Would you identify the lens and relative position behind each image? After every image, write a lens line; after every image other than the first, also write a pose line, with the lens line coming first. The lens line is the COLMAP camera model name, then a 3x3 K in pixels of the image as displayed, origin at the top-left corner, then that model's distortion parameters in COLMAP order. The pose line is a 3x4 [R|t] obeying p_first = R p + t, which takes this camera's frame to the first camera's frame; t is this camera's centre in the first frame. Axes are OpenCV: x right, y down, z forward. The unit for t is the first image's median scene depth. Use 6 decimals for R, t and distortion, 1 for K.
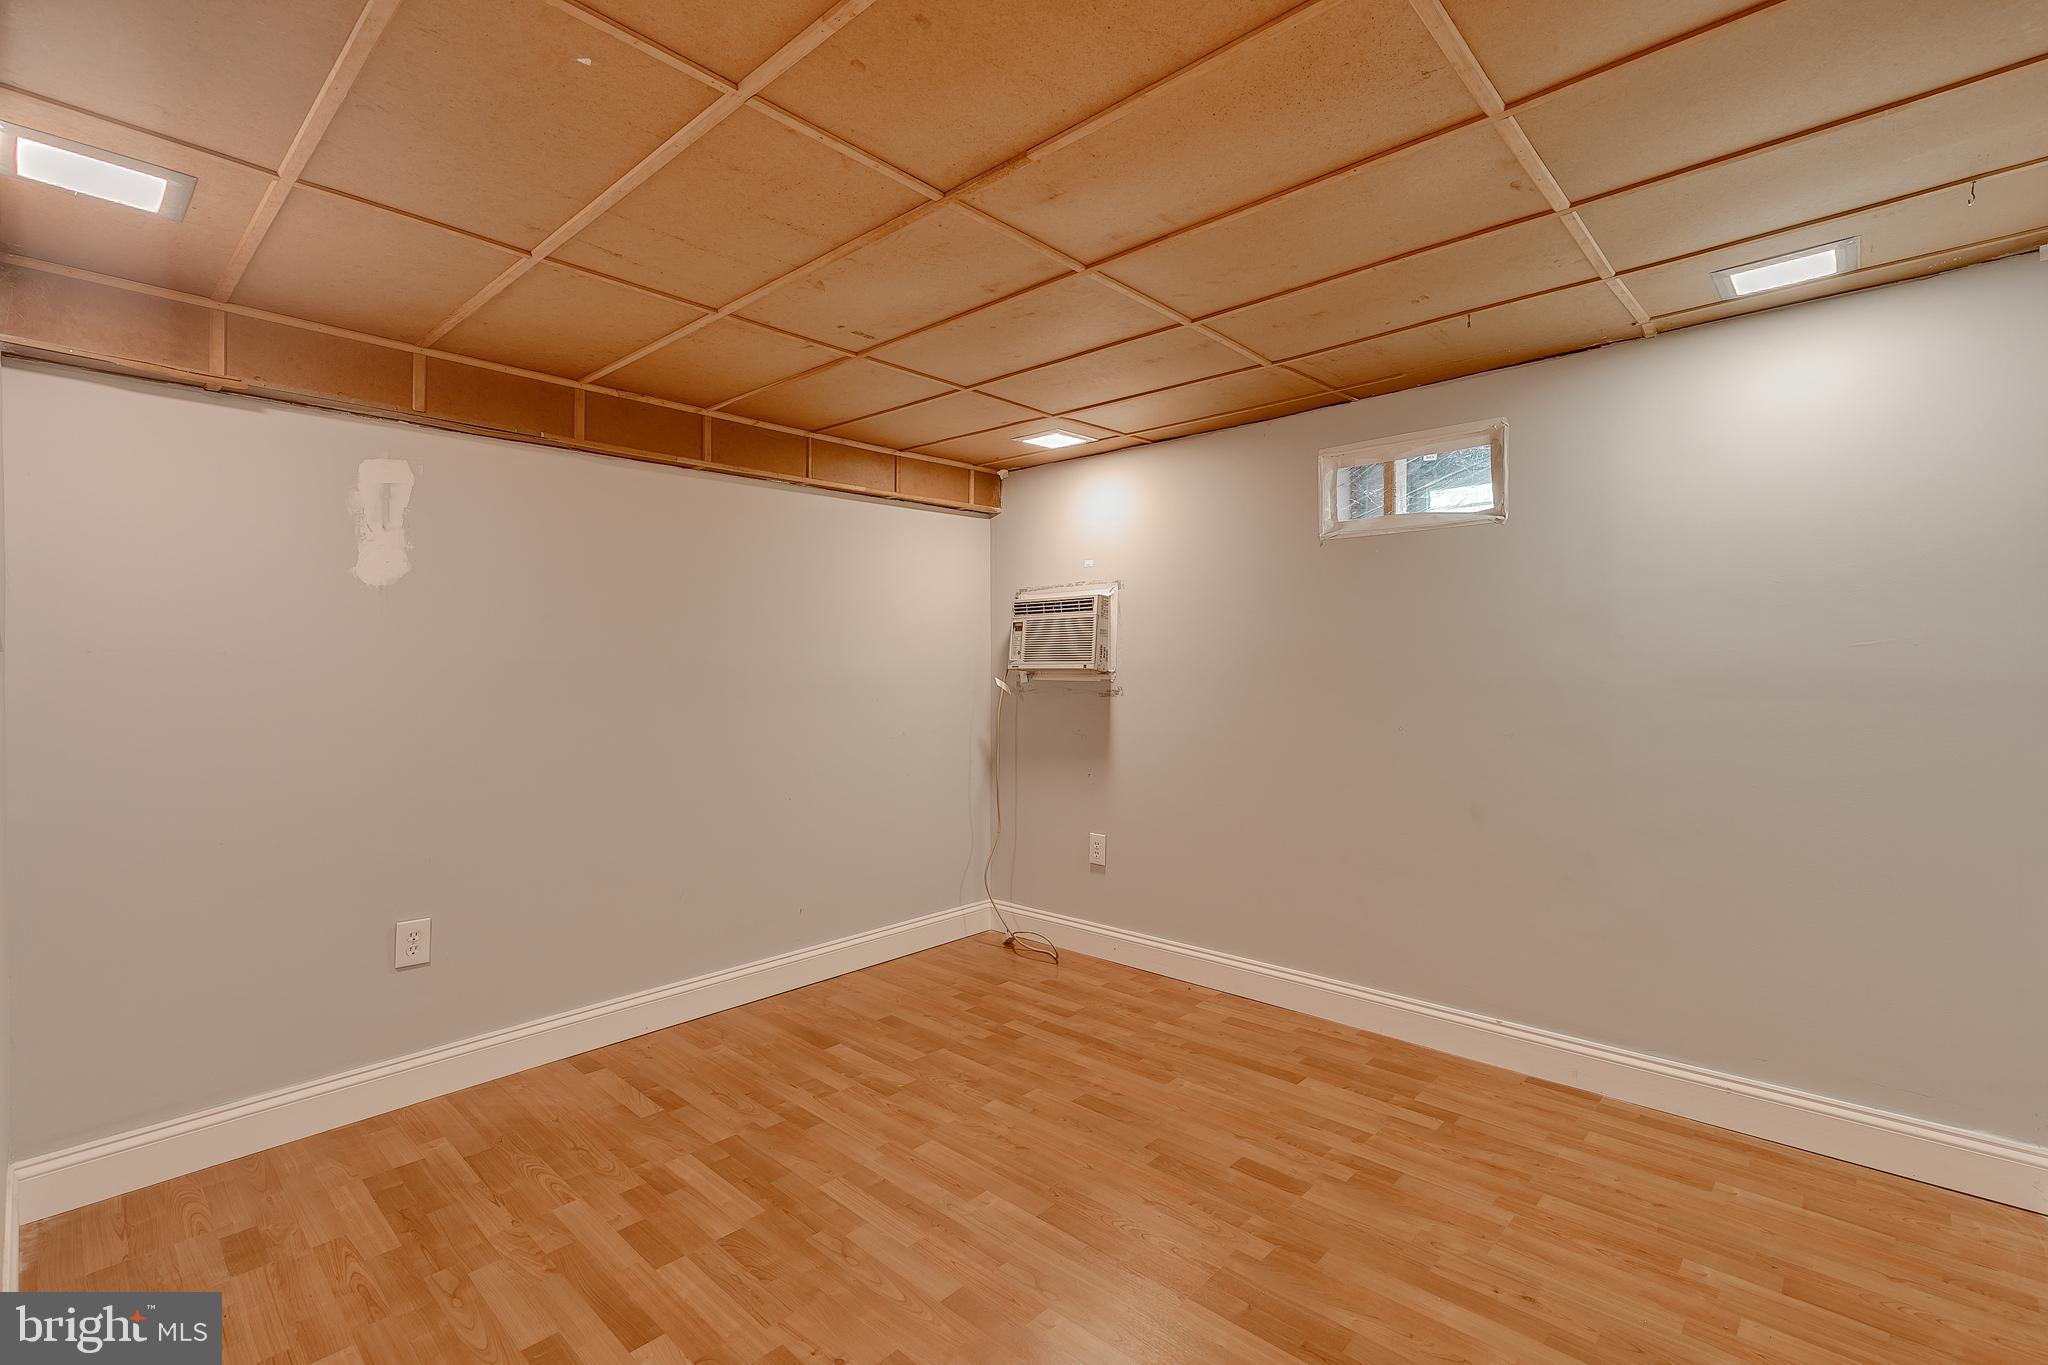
lens RADIAL K [[909.9, 0, 1036.1], [0, 909.9, 681.9], [0, 0, 1]] dist [0.005551, -0.001163]
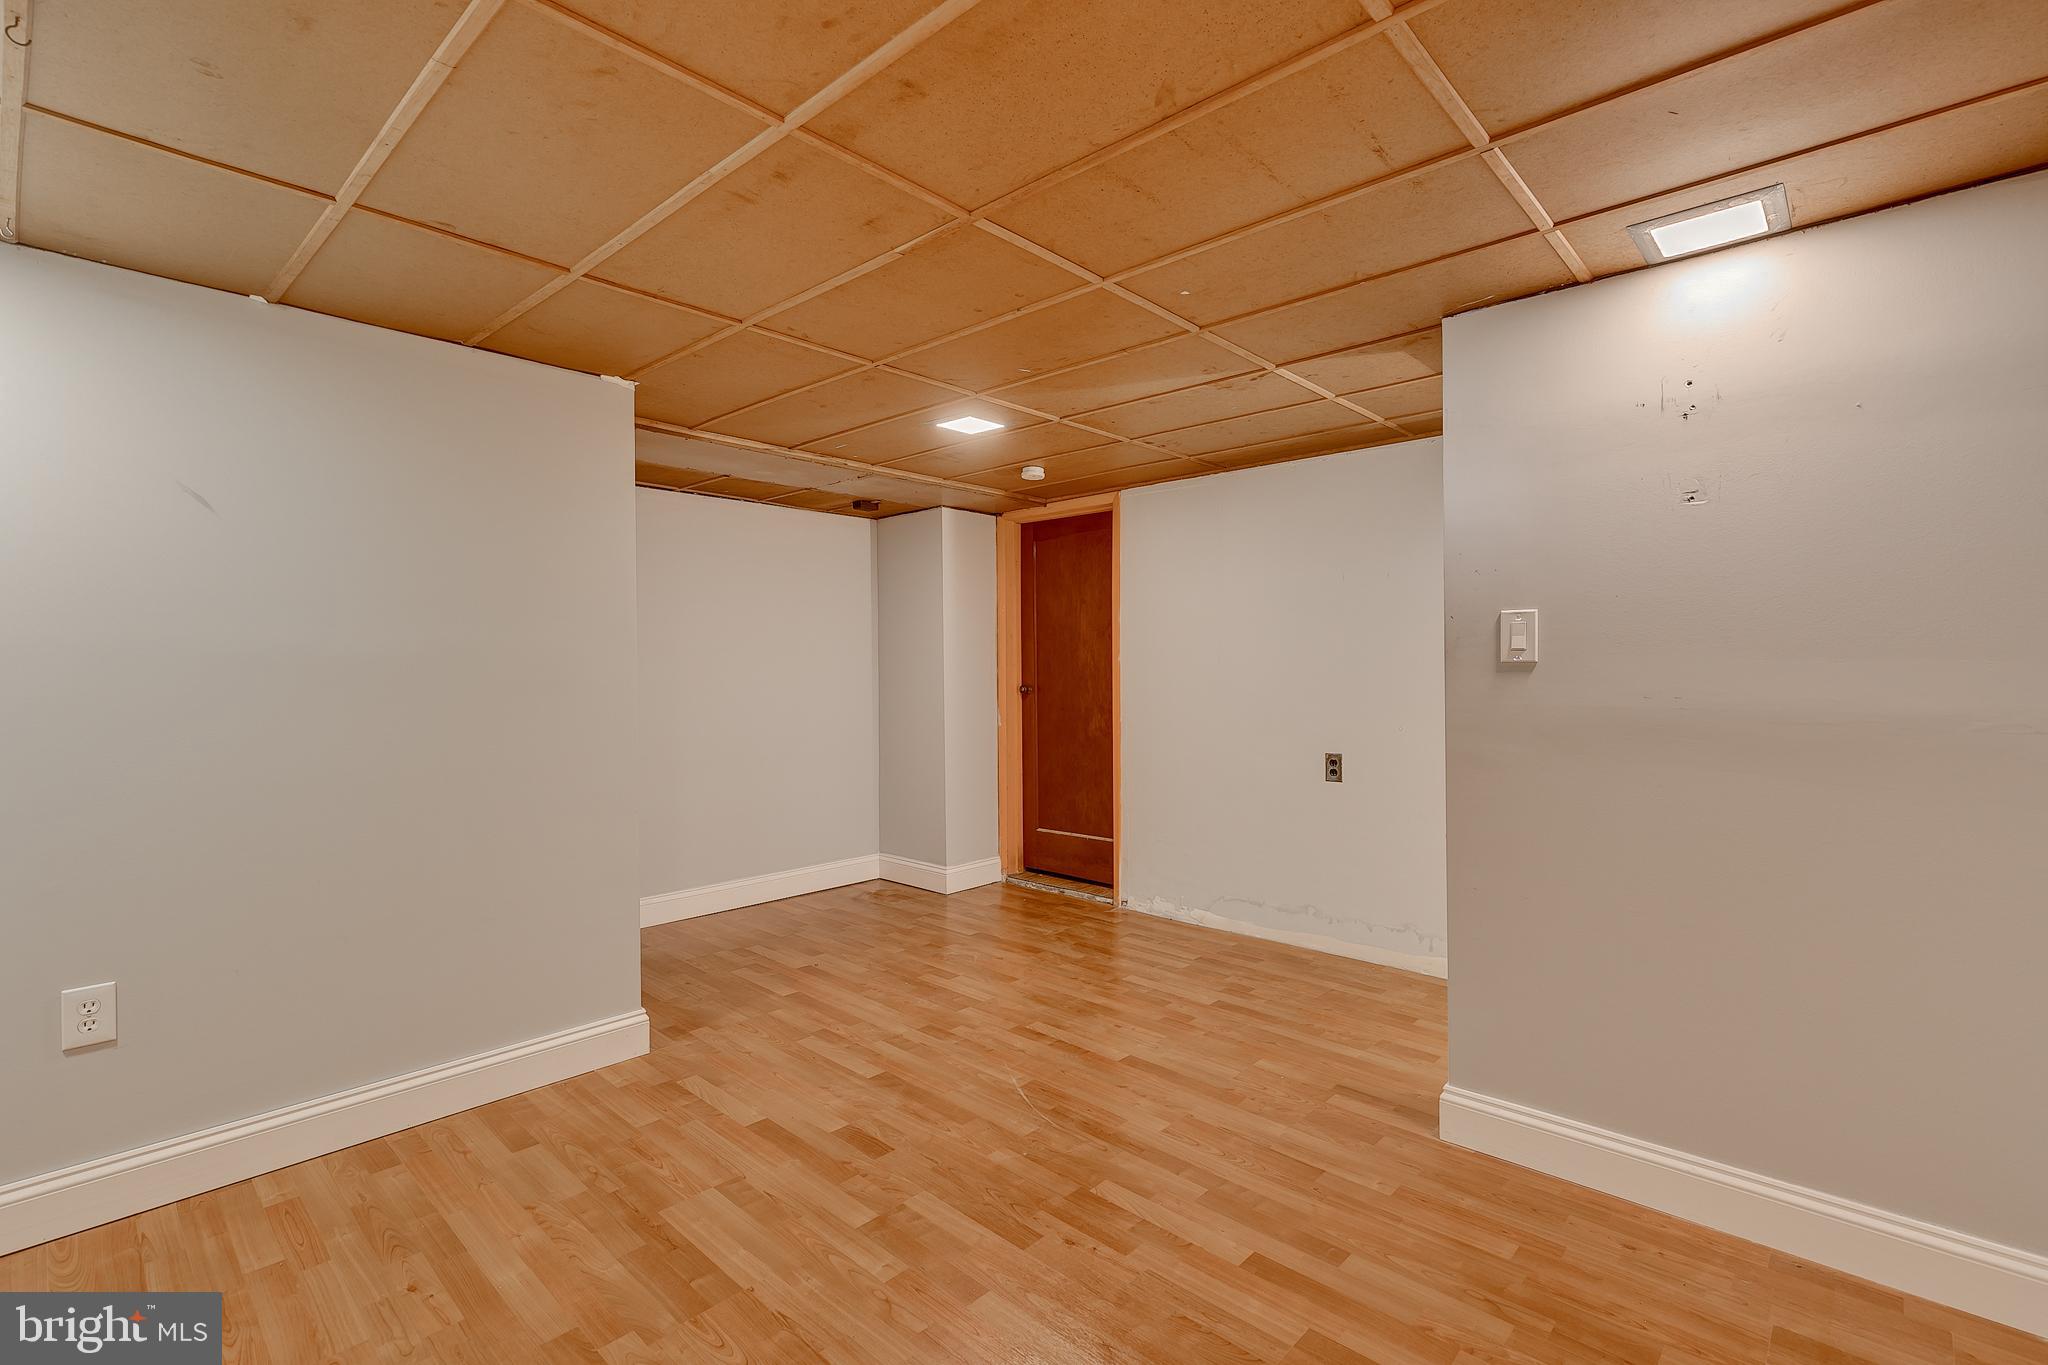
lens RADIAL K [[909.9, 0, 1031.6], [0, 909.9, 682.5], [0, 0, 1]] dist [0.005551, -0.001163]
pose [[-0.999851, 0.010139, 0.013965, -0.130723], [0.010512, 0.999582, 0.026934, -0.014871], [-0.013686, 0.027077, -0.999540, 1.515918]]
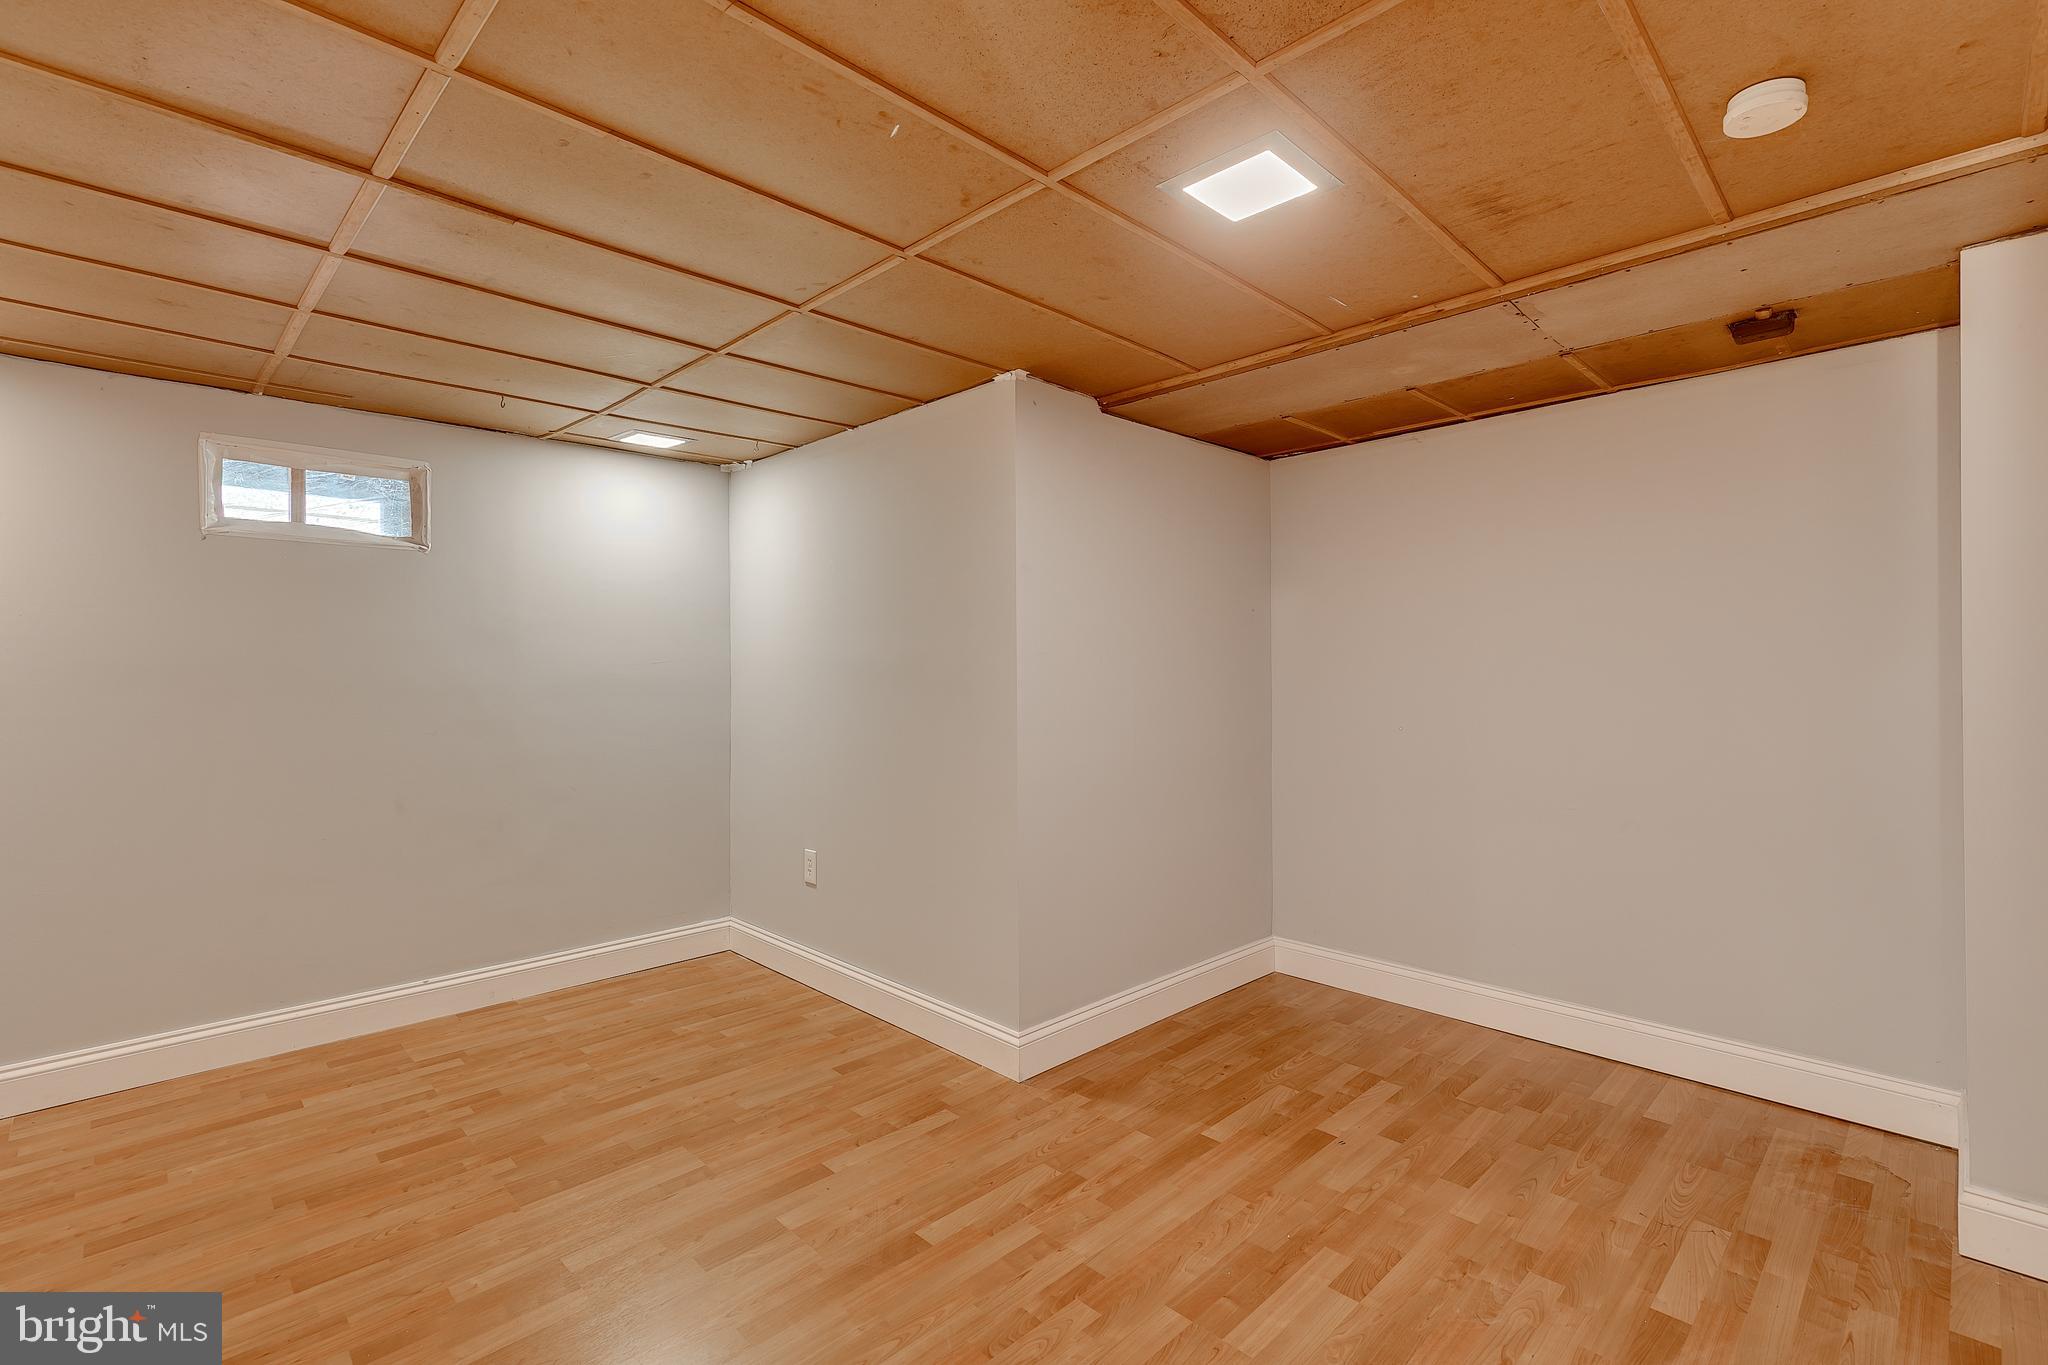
lens RADIAL K [[909.9, 0, 1038.2], [0, 909.9, 671.2], [0, 0, 1]] dist [0.005551, -0.001163]
pose [[0.043597, 0.006582, 0.999028, -0.755831], [0.017824, 0.999814, -0.007365, 0.001469], [-0.998890, 0.018128, 0.043472, 0.201820]]
